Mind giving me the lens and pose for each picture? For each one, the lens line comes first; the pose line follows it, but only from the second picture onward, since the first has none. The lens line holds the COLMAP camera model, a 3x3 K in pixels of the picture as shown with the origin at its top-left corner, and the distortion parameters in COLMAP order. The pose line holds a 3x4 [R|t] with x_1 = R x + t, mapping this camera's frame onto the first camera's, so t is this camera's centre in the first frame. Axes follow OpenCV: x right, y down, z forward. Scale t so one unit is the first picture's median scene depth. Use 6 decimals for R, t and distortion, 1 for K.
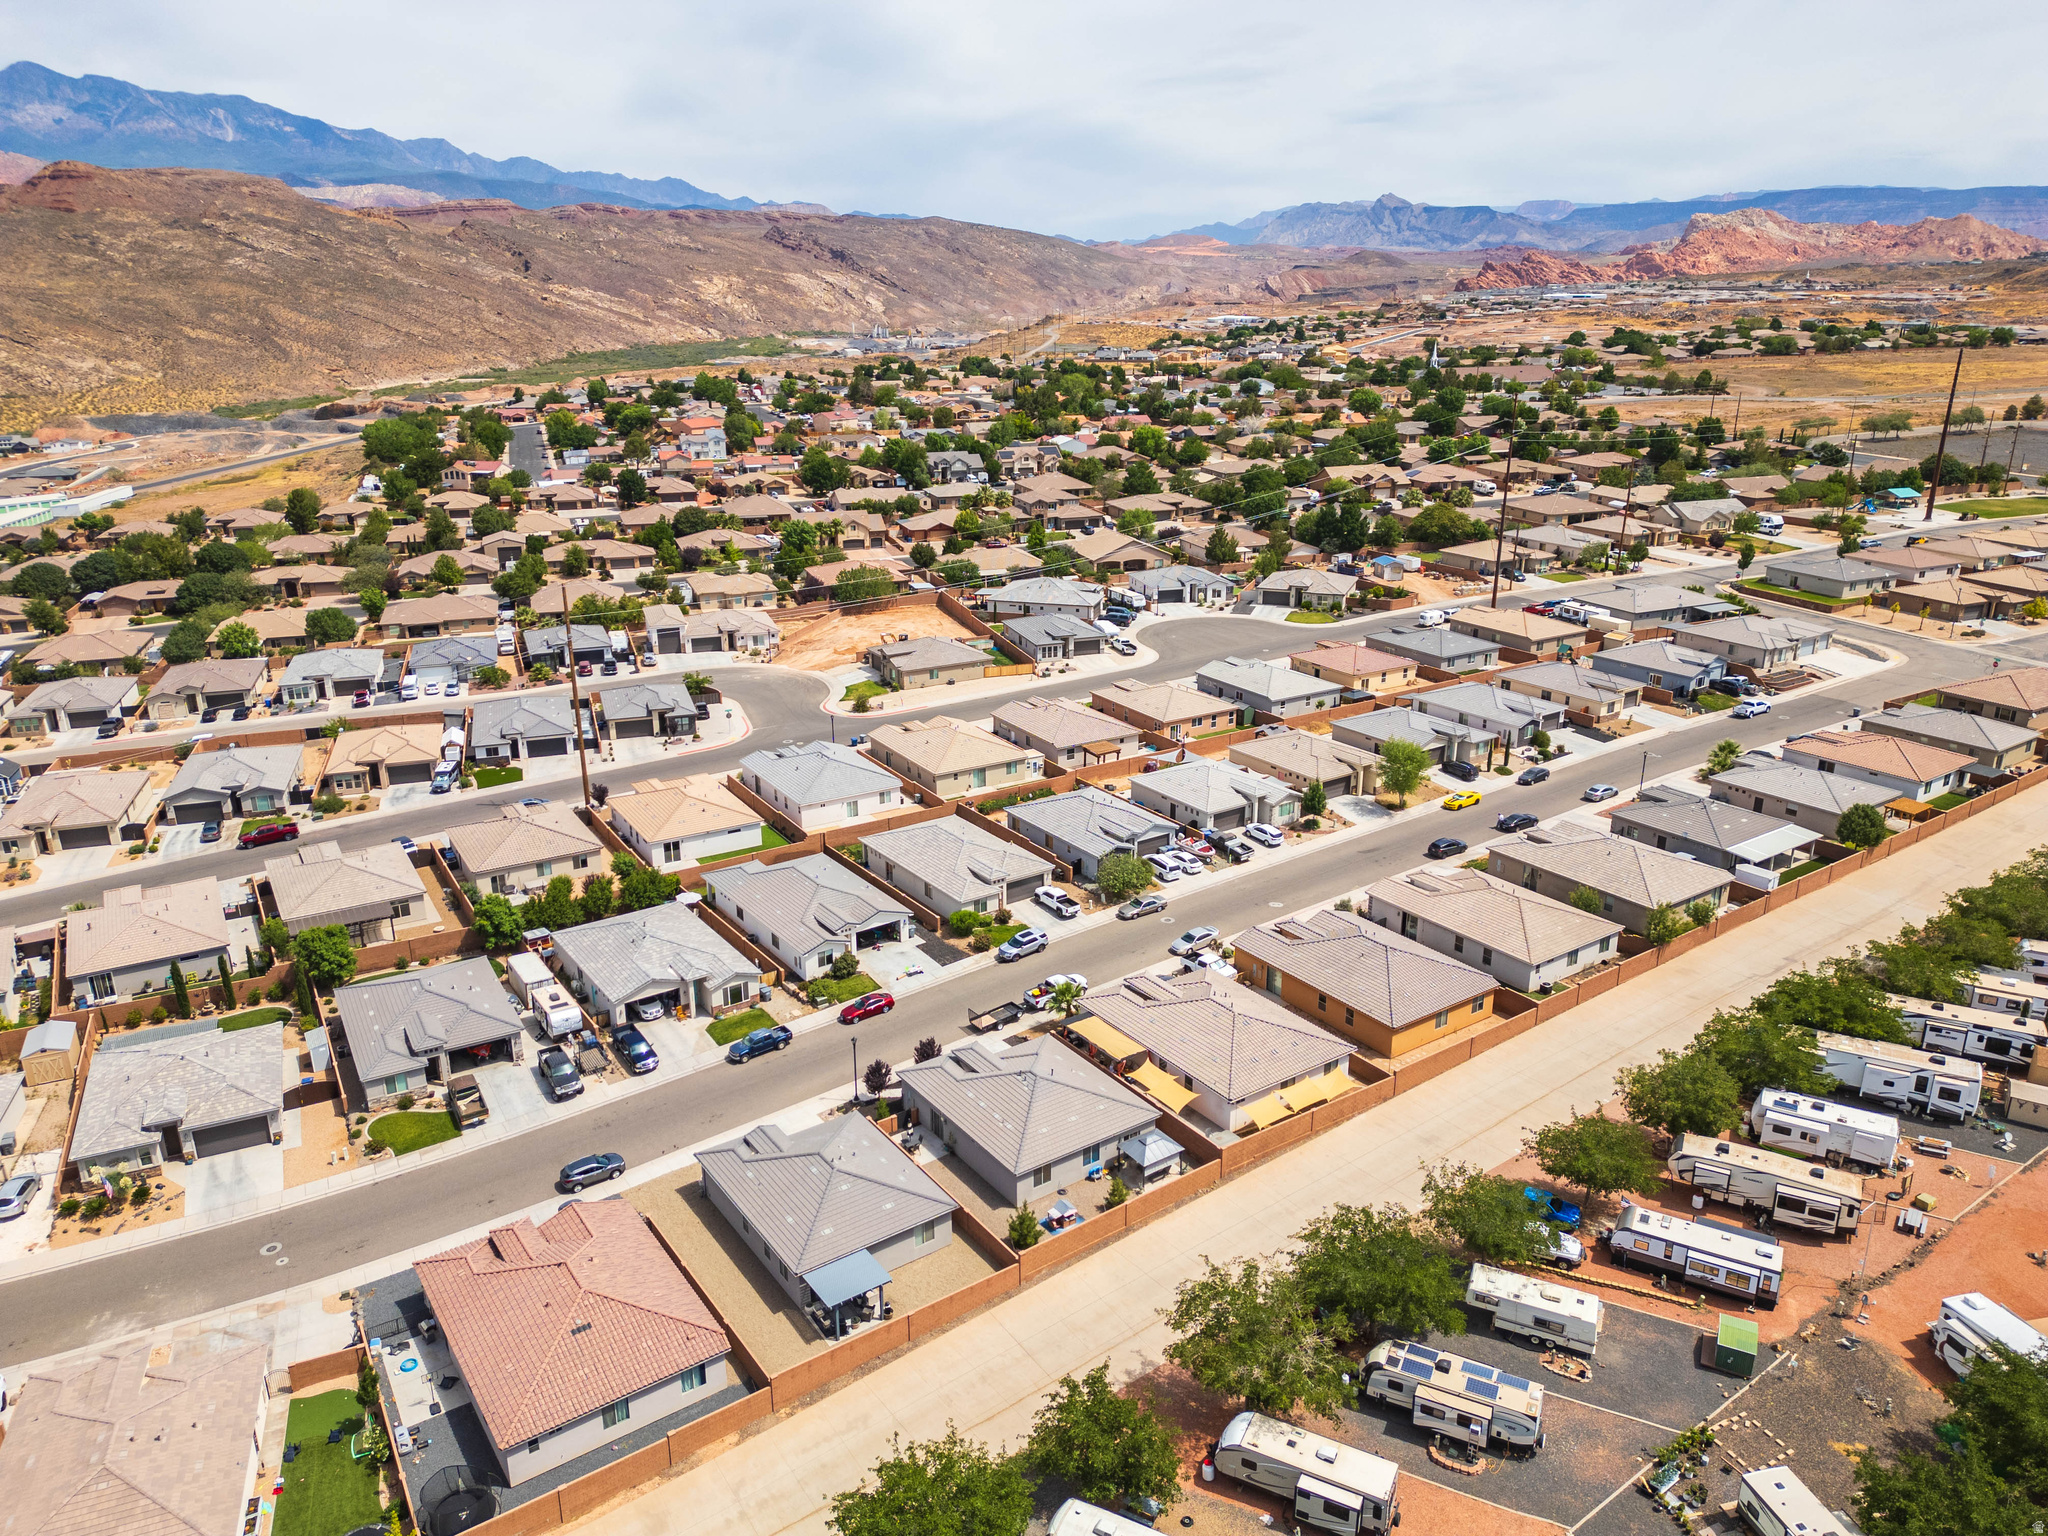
lens RADIAL K [[1439.1, 0, 1026.8], [0, 1439.1, 762.9], [0, 0, 1]] dist [0.091168, -0.086223]
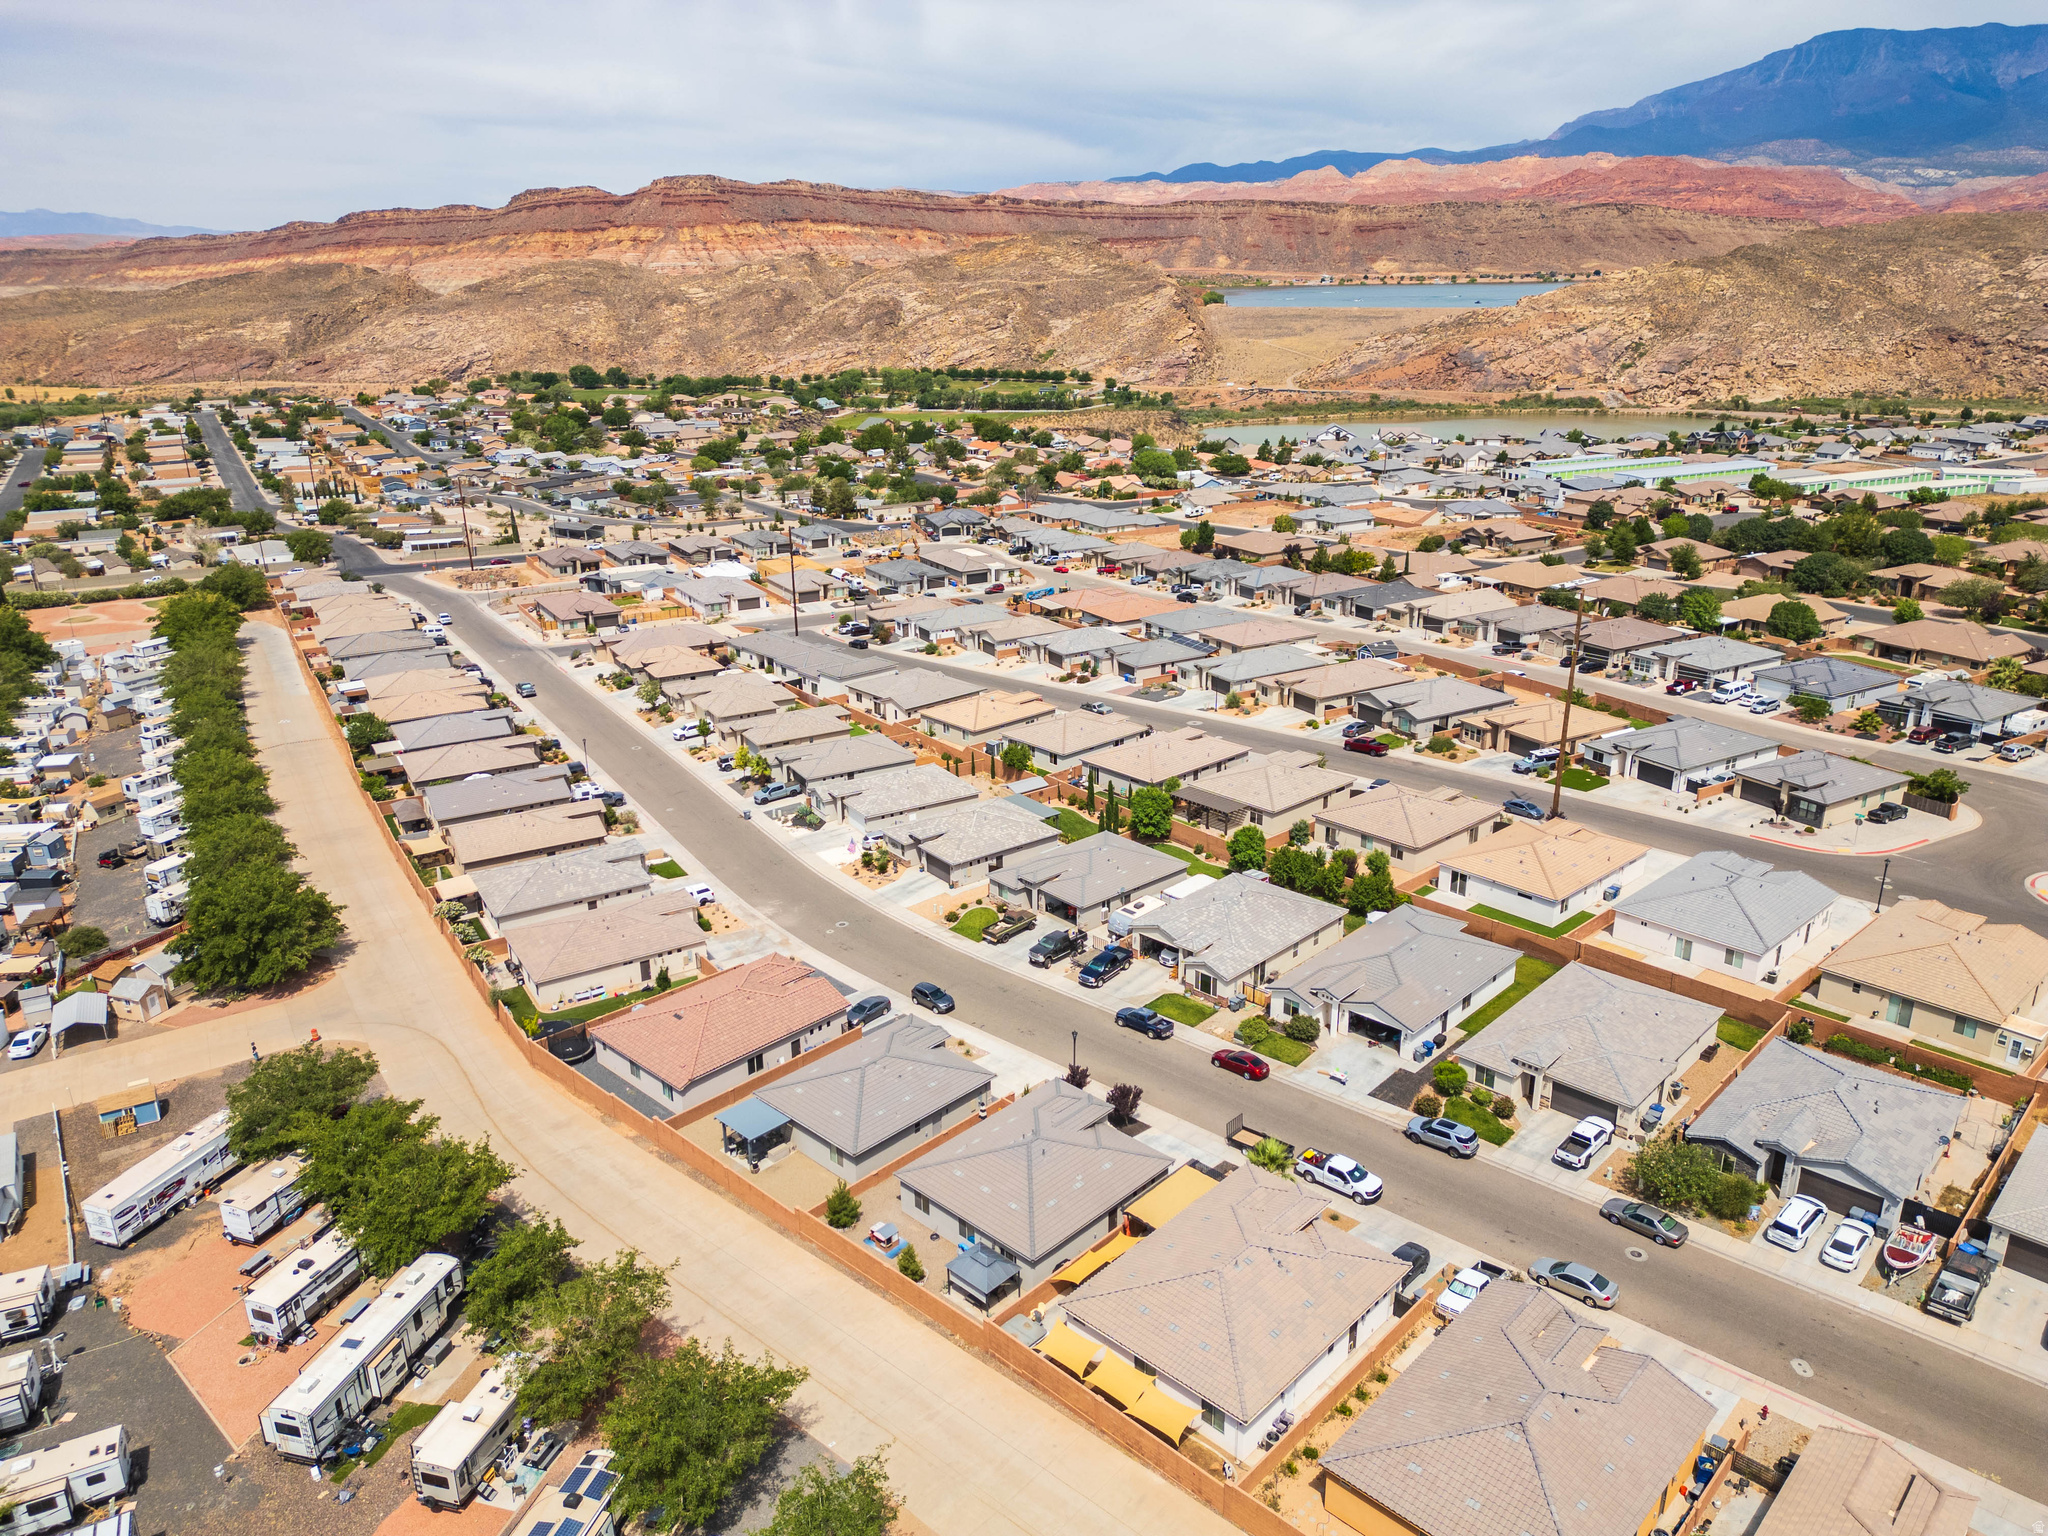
lens RADIAL K [[1439.1, 0, 1026.8], [0, 1439.1, 762.9], [0, 0, 1]] dist [0.091168, -0.086223]
pose [[0.201497, 0.325122, -0.923956, 0.477122], [-0.306185, 0.916939, 0.255880, -0.145453], [0.930403, 0.231342, 0.284308, 0.421754]]
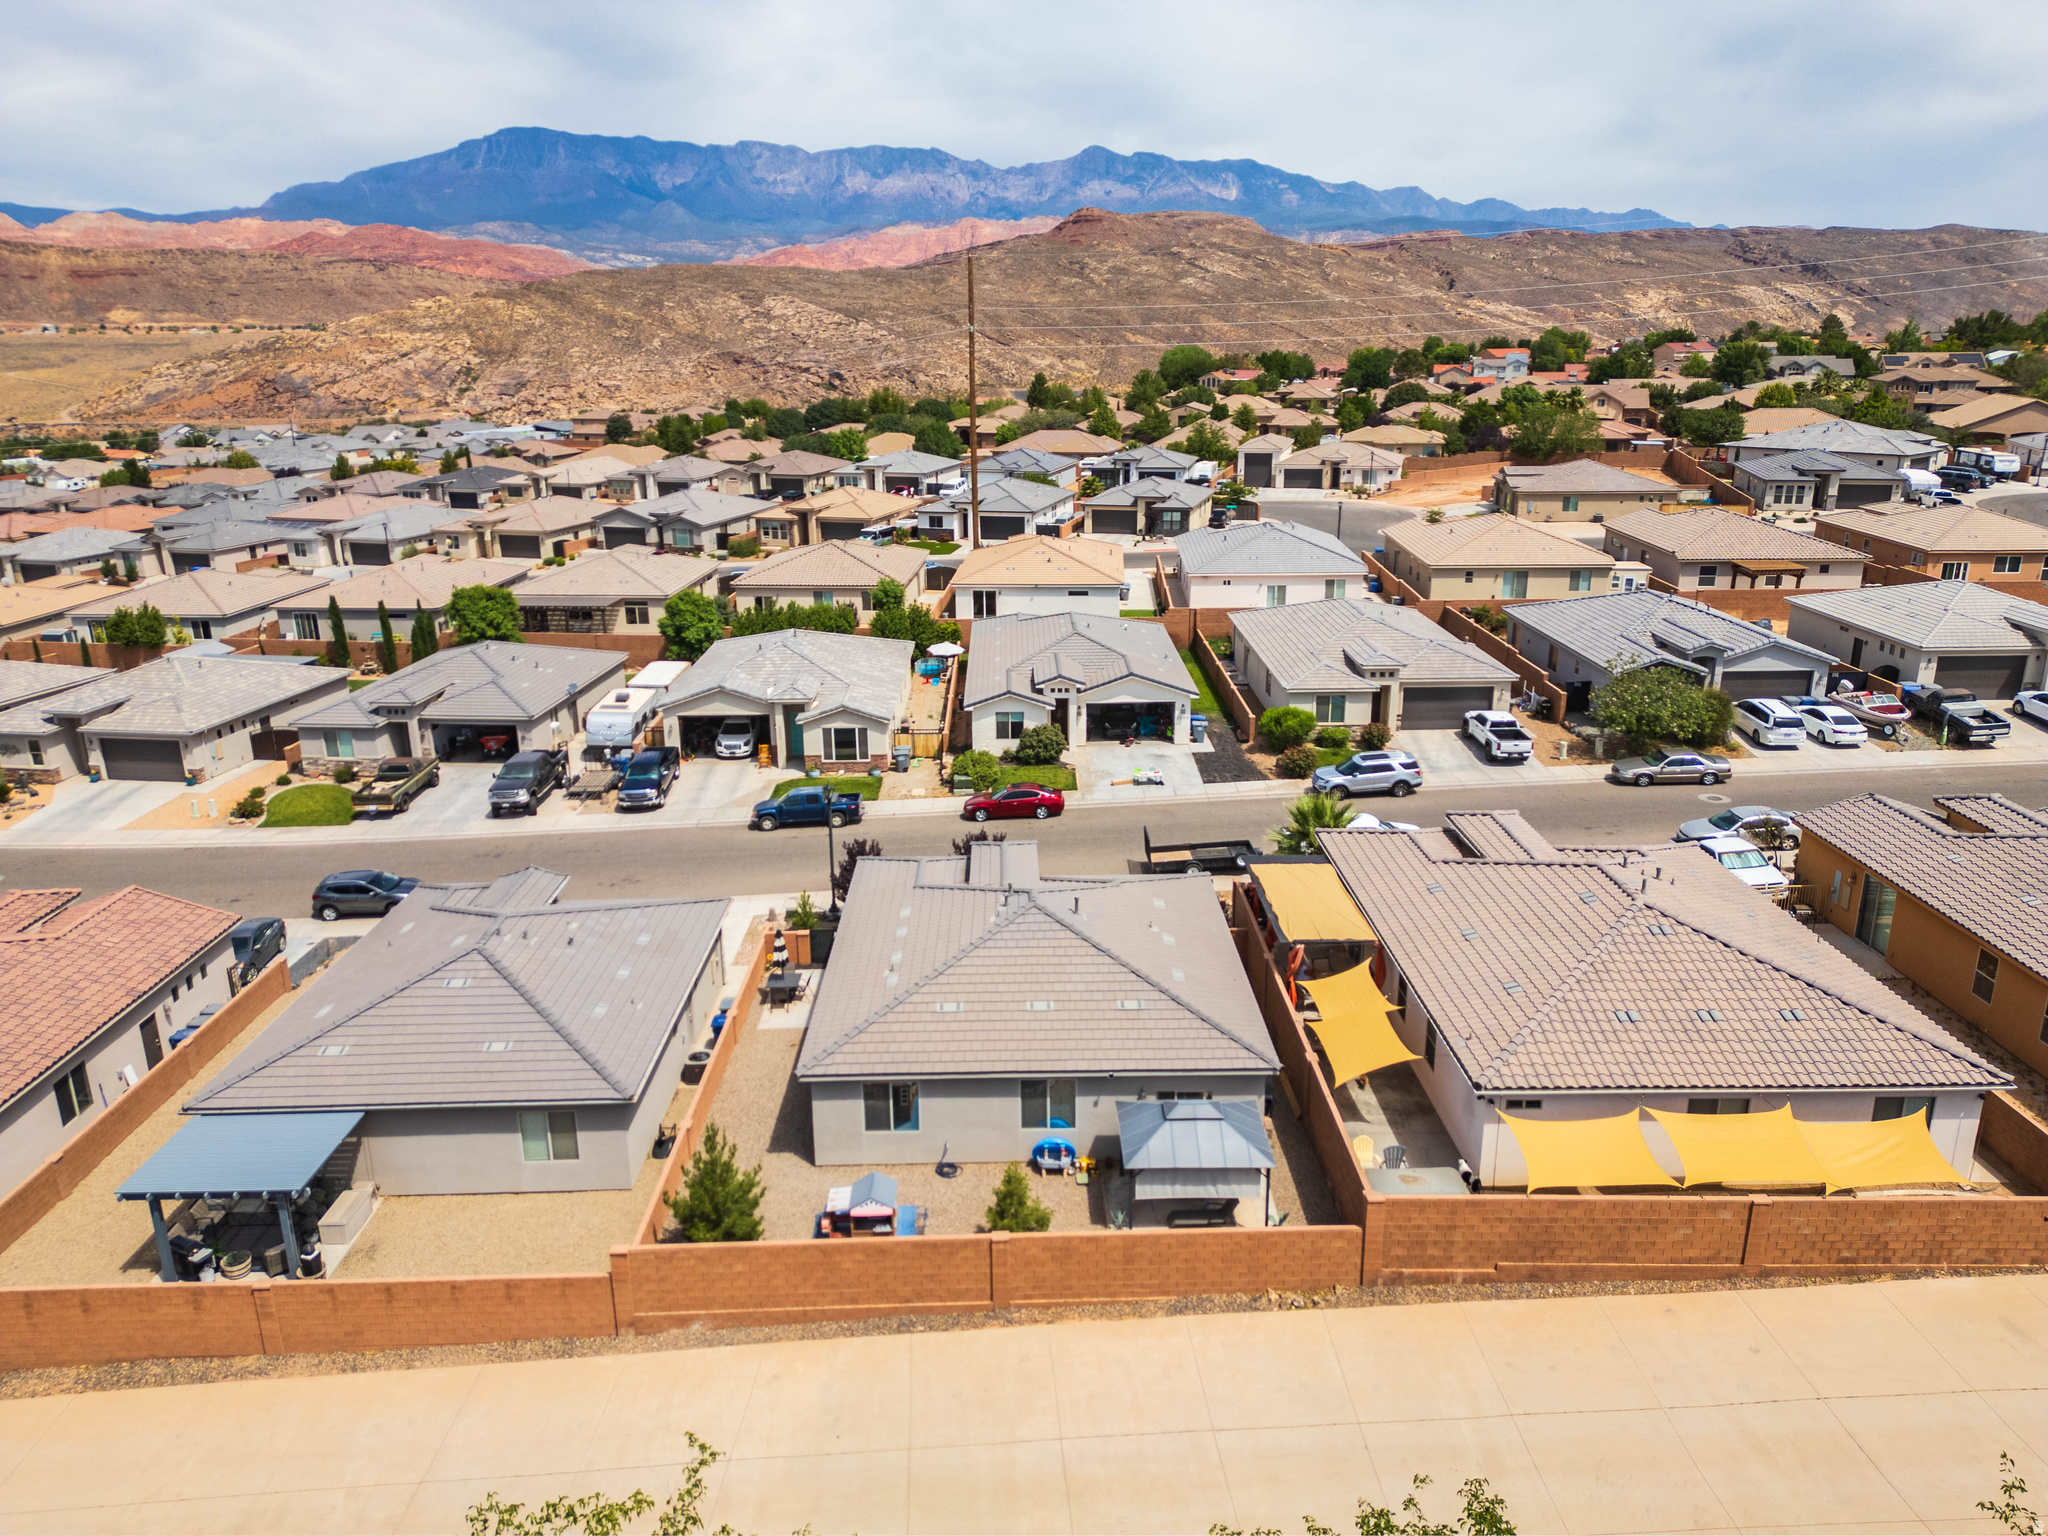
lens RADIAL K [[1439.1, 0, 1026.8], [0, 1439.1, 762.9], [0, 0, 1]] dist [0.091168, -0.086223]
pose [[0.827107, 0.161615, -0.538307, 0.137582], [-0.174626, 0.984259, 0.027191, 0.102429], [0.534228, 0.071513, 0.842310, 0.398681]]
